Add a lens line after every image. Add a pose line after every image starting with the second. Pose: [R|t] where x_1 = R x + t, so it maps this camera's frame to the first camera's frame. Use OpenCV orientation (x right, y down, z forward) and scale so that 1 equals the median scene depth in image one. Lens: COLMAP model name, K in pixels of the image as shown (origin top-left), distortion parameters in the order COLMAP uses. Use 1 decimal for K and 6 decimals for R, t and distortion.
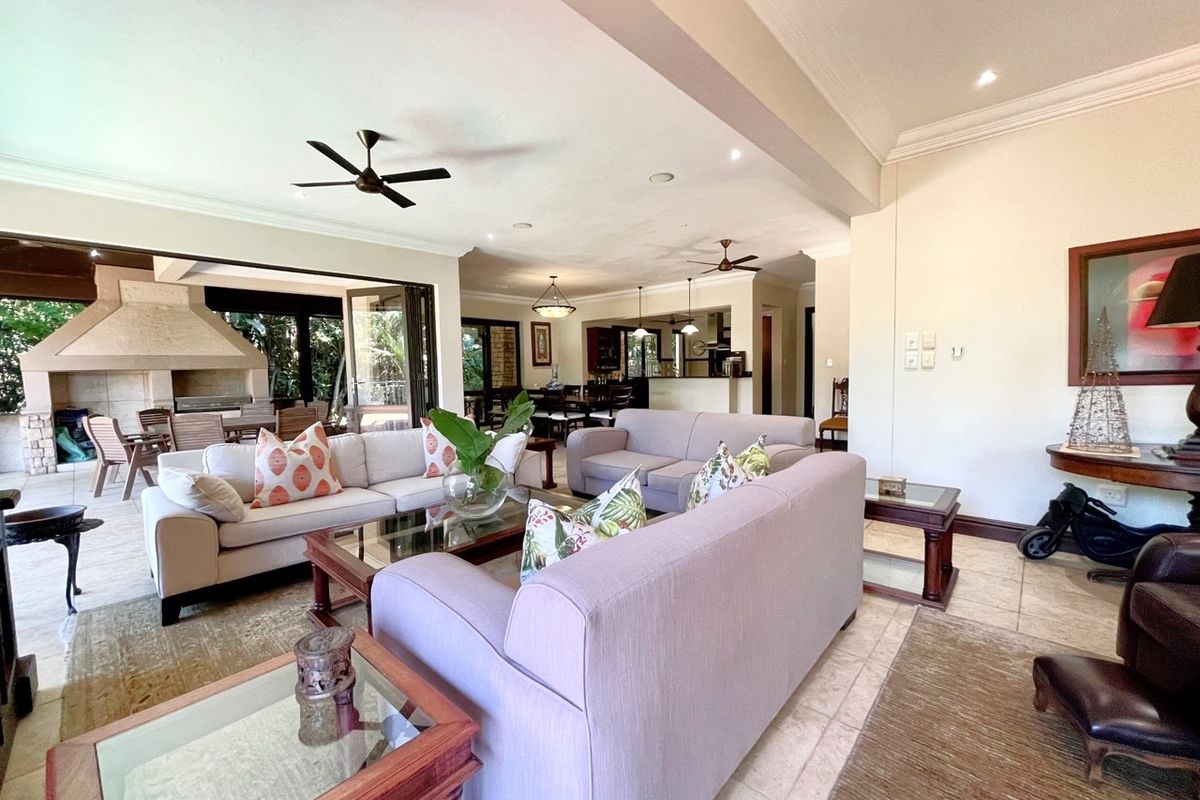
lens RADIAL K [[491.8, 0, 600.0], [0, 491.8, 400.0], [0, 0, 1]] dist [-0.002421, -0.000418]
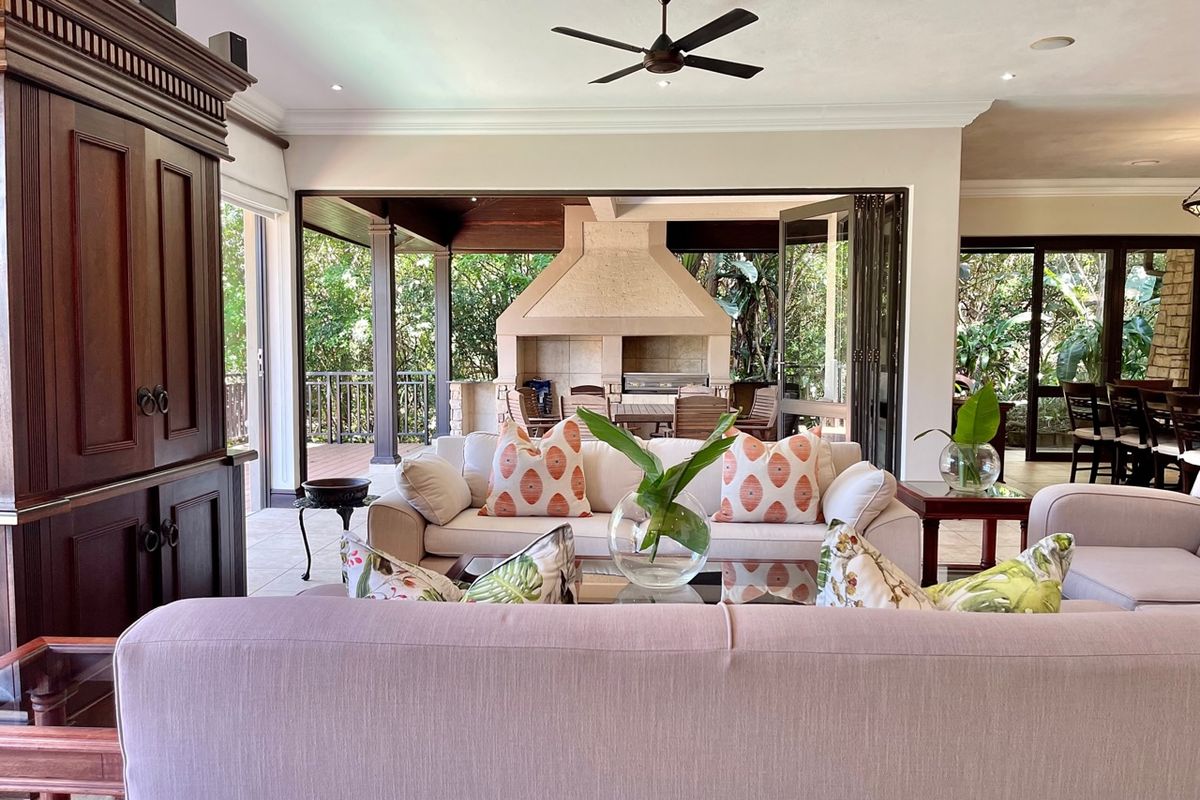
lens RADIAL K [[922.2, 0, 600.0], [0, 922.2, 400.0], [0, 0, 1]] dist [0.008876, 0.001523]
pose [[0.622875, 0.068431, -0.779323, 0.251250], [-0.063337, 0.997308, 0.036950, -0.014279], [0.779754, 0.026345, 0.625532, 0.095218]]
